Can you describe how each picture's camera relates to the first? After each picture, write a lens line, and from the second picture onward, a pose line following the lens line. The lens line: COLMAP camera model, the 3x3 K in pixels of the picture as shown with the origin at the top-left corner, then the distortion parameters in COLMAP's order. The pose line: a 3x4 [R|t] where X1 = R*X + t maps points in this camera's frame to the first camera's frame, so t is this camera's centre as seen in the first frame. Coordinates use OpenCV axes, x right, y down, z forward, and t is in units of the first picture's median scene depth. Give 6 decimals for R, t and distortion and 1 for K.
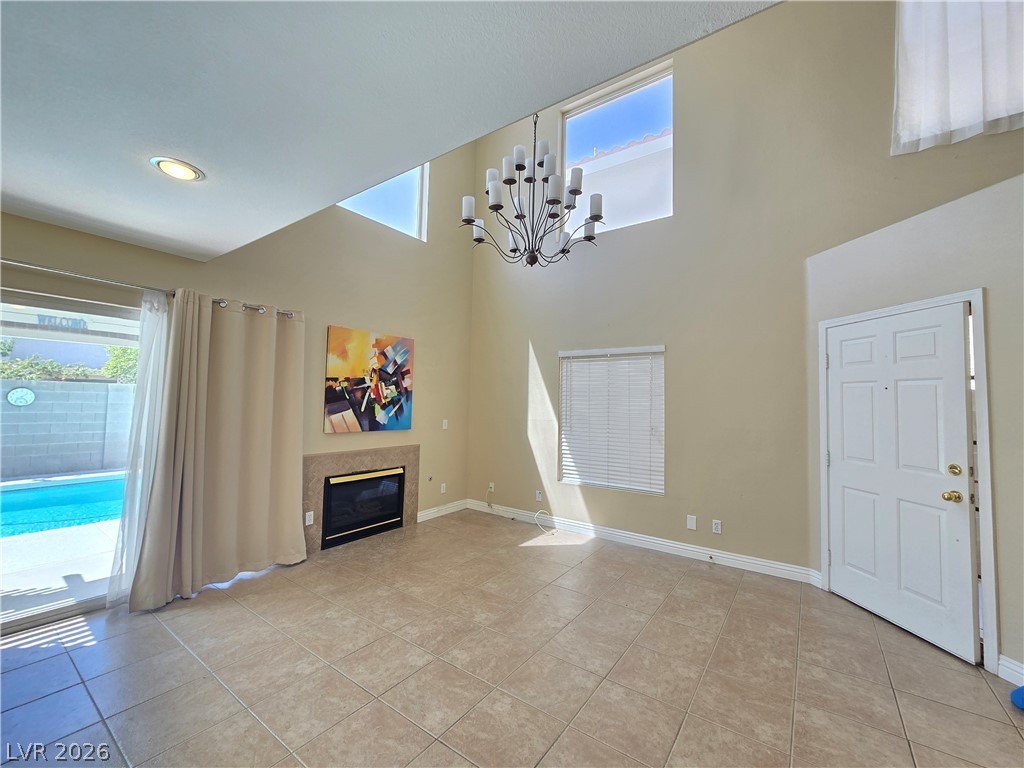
lens RADIAL K [[421.5, 0, 510.8], [0, 421.5, 378.5], [0, 0, 1]] dist [0.010665, 0.000070]
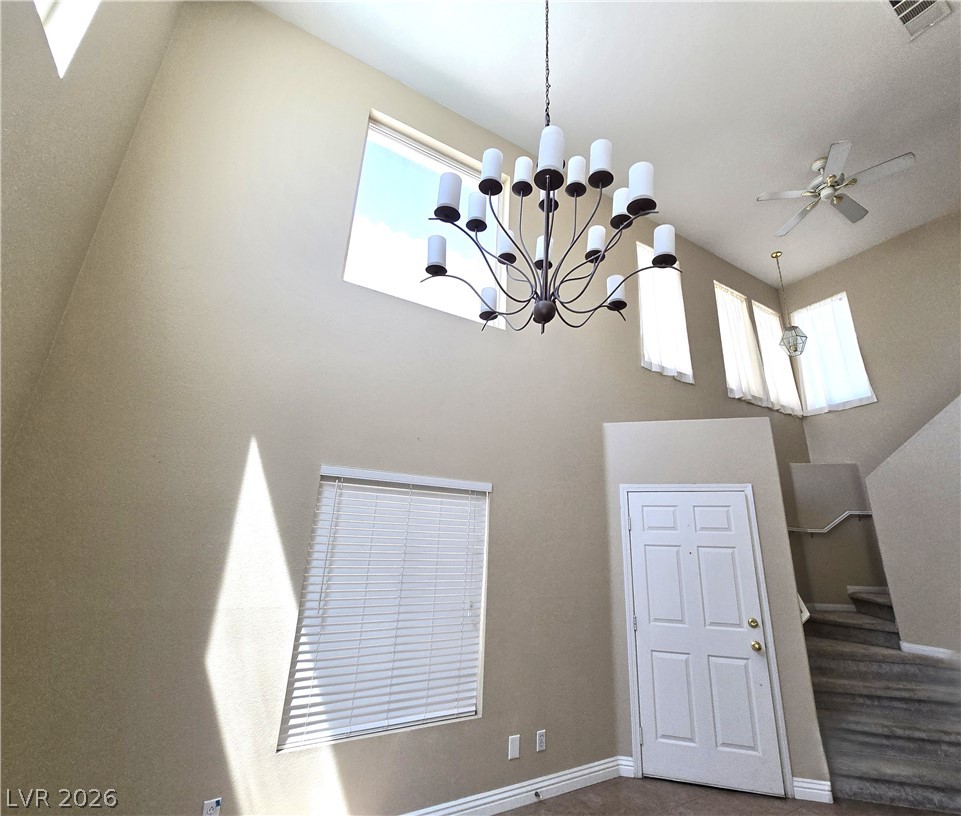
lens RADIAL K [[442.8, 0, 482.5], [0, 442.8, 398.8], [0, 0, 1]] dist [-0.001856, -0.000503]
pose [[0.397391, 0.280533, 0.873717, -0.351610], [-0.072674, 0.958756, -0.274783, -0.005421], [-0.914767, 0.045700, 0.401388, 0.652792]]
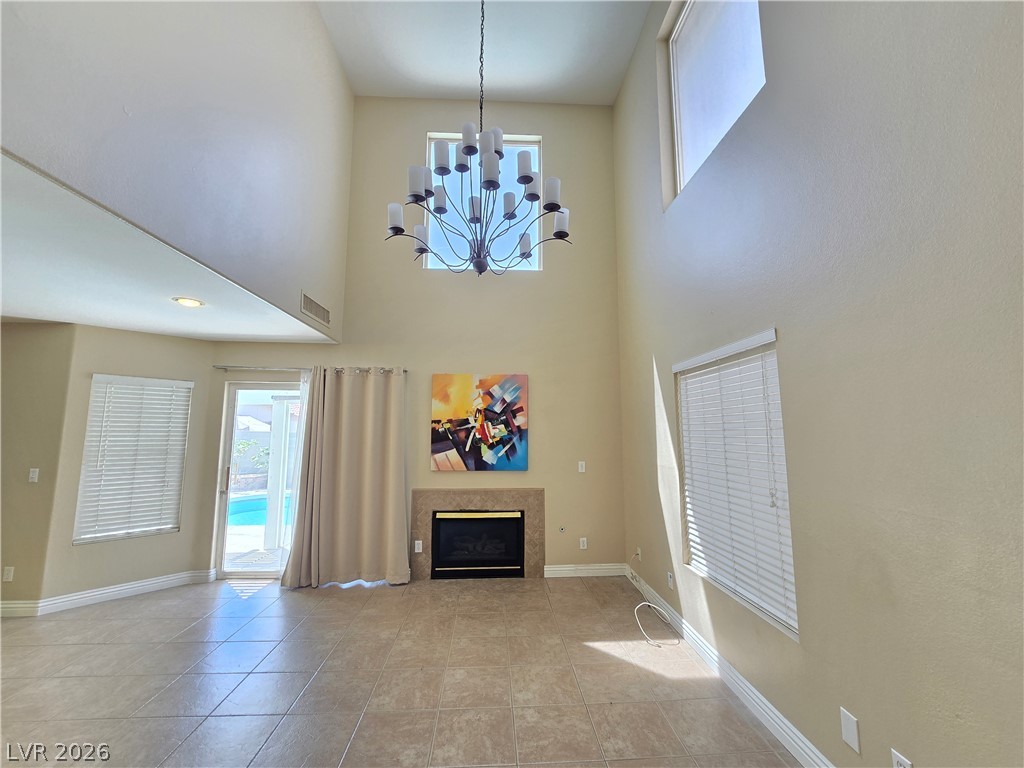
lens RADIAL K [[421.5, 0, 510.8], [0, 421.5, 378.5], [0, 0, 1]] dist [0.010665, 0.000070]
pose [[0.627535, -0.117746, -0.769633, 0.524692], [0.054446, 0.992715, -0.107482, 0.017524], [0.776682, 0.025545, 0.629374, 0.412664]]
